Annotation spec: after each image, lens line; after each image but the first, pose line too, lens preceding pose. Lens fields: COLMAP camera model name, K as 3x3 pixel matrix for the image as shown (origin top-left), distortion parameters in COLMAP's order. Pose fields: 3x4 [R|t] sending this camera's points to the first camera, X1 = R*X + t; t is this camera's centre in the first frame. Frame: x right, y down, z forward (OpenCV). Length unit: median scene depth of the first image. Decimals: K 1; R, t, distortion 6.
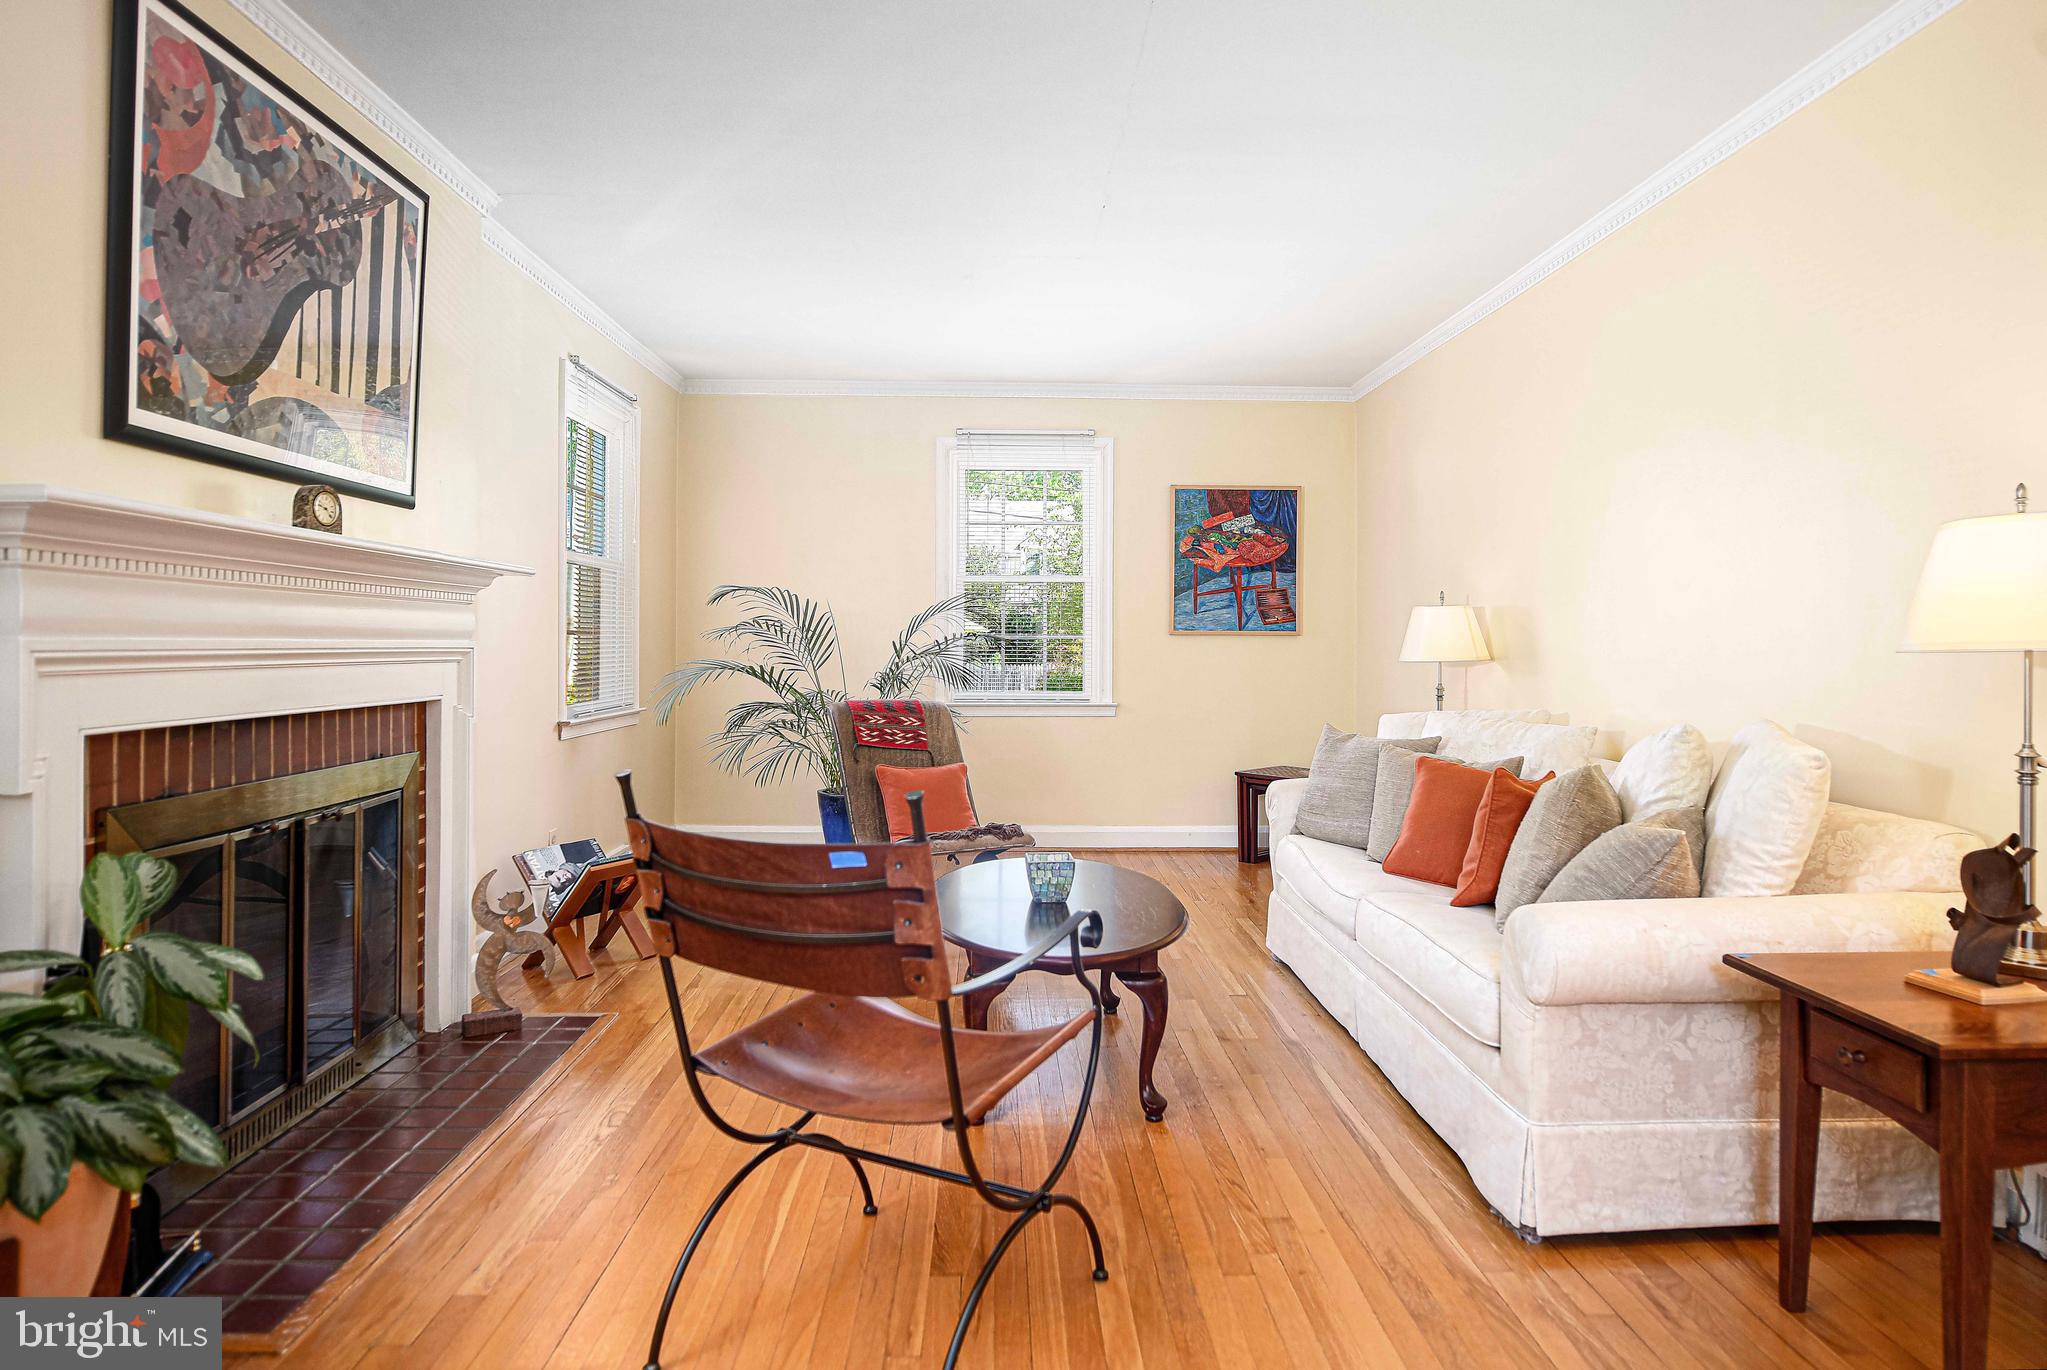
lens RADIAL K [[1142.4, 0, 1027.6], [0, 1142.4, 634.1], [0, 0, 1]] dist [-0.000888, -0.002342]
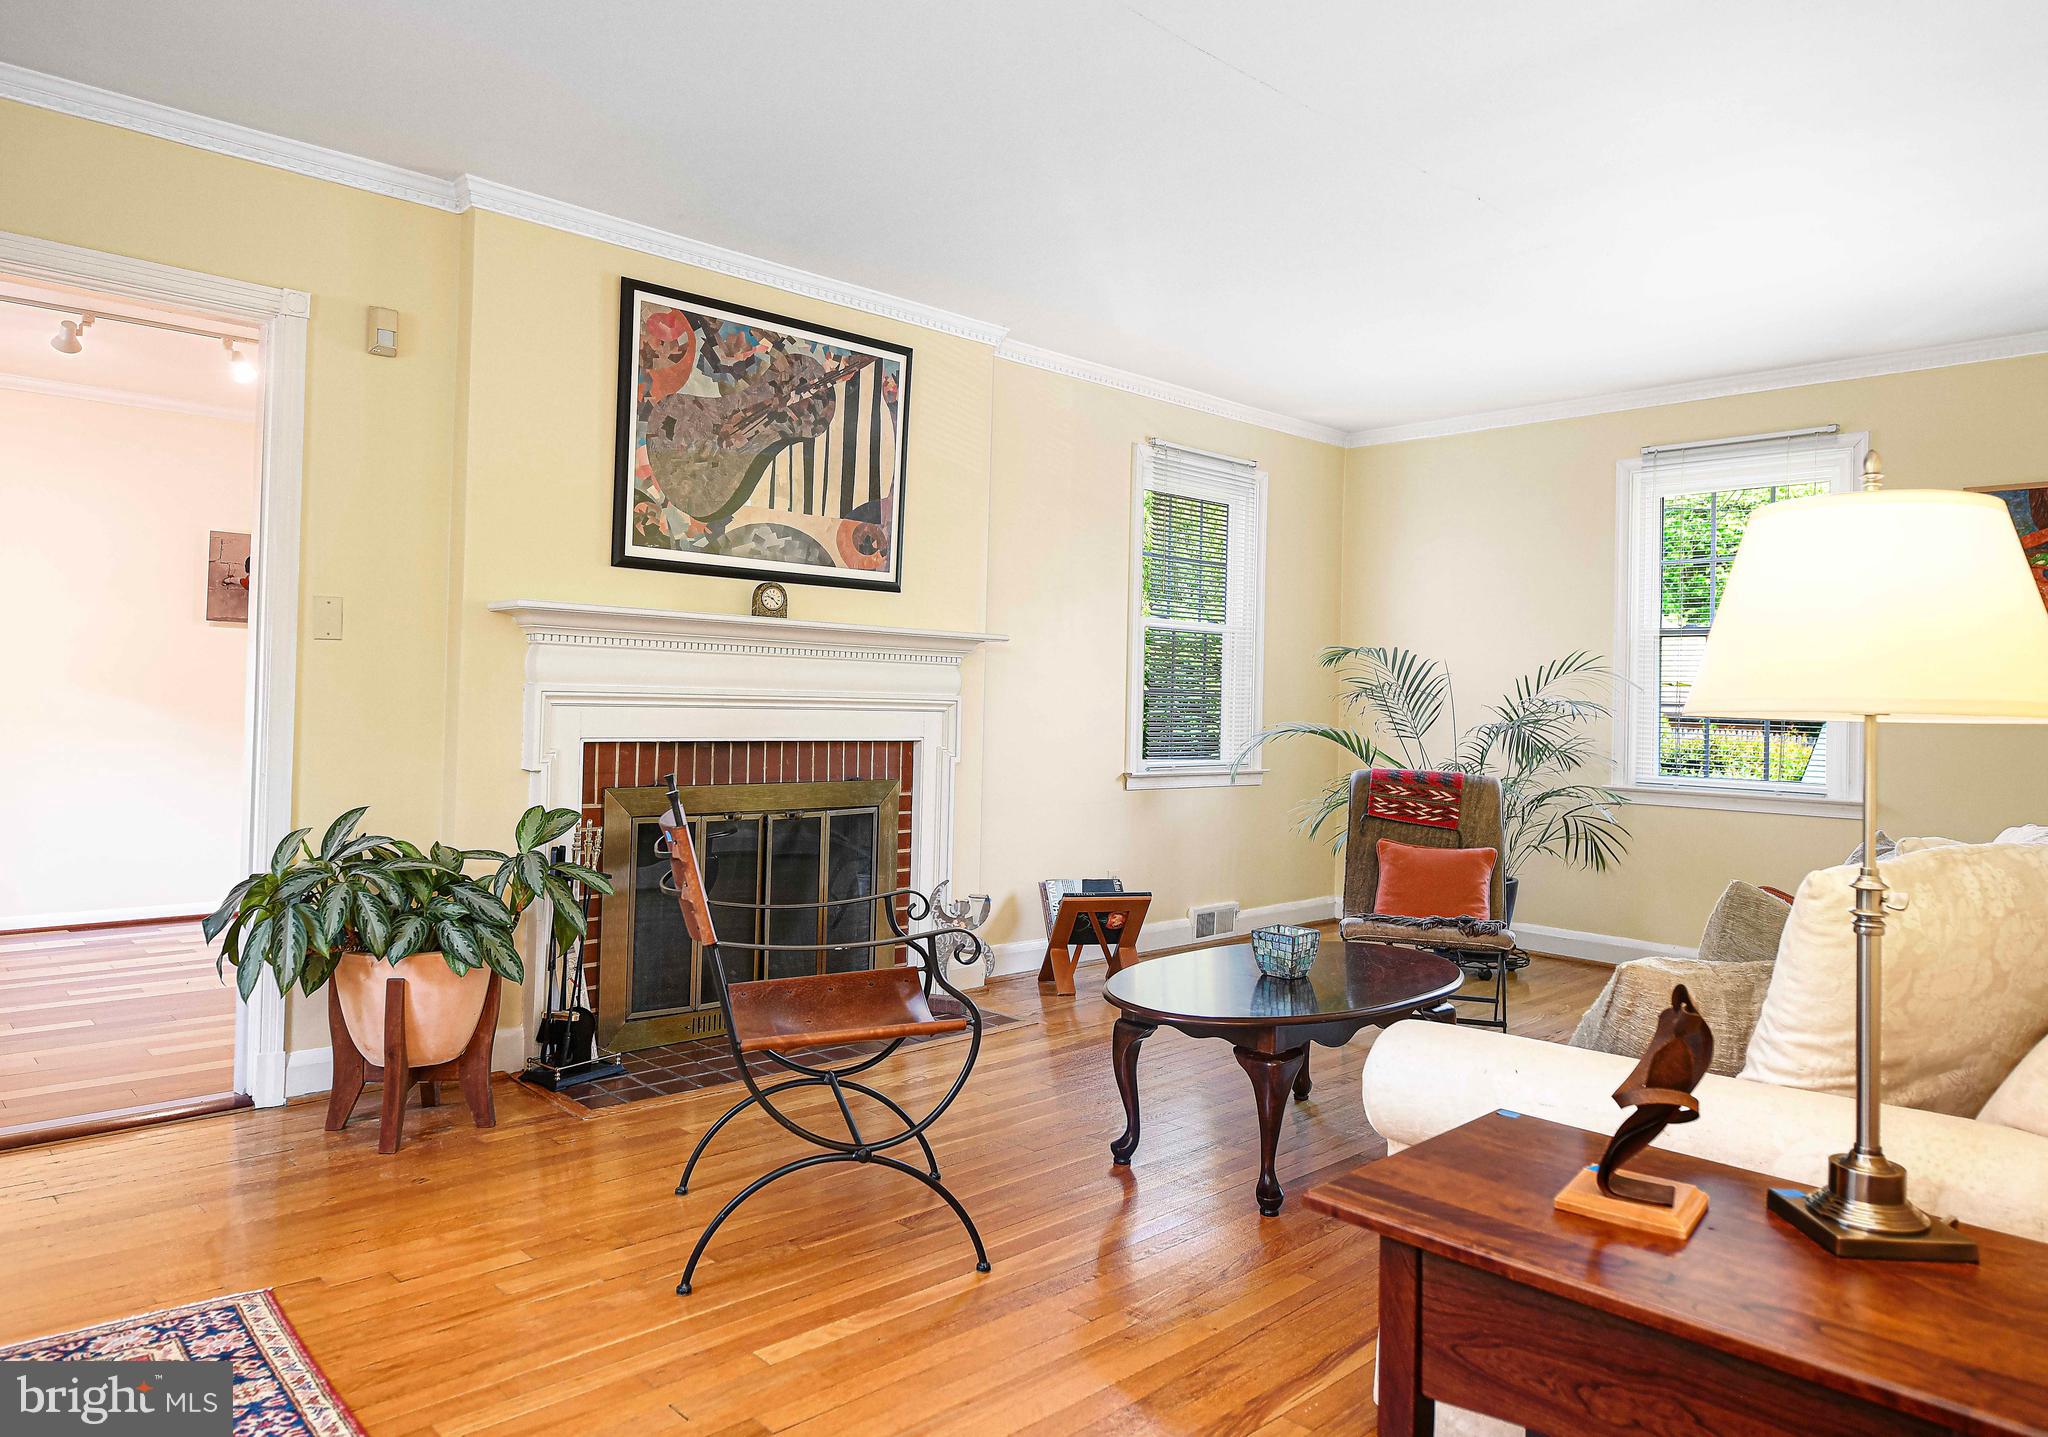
lens RADIAL K [[1326.7, 0, 1022.6], [0, 1326.7, 674.3], [0, 0, 1]] dist [0.004489, -0.000630]
pose [[0.666130, -0.000537, -0.745836, 0.843931], [-0.016784, 0.999736, -0.015710, 0.006460], [0.745647, 0.022983, 0.665945, 0.125557]]
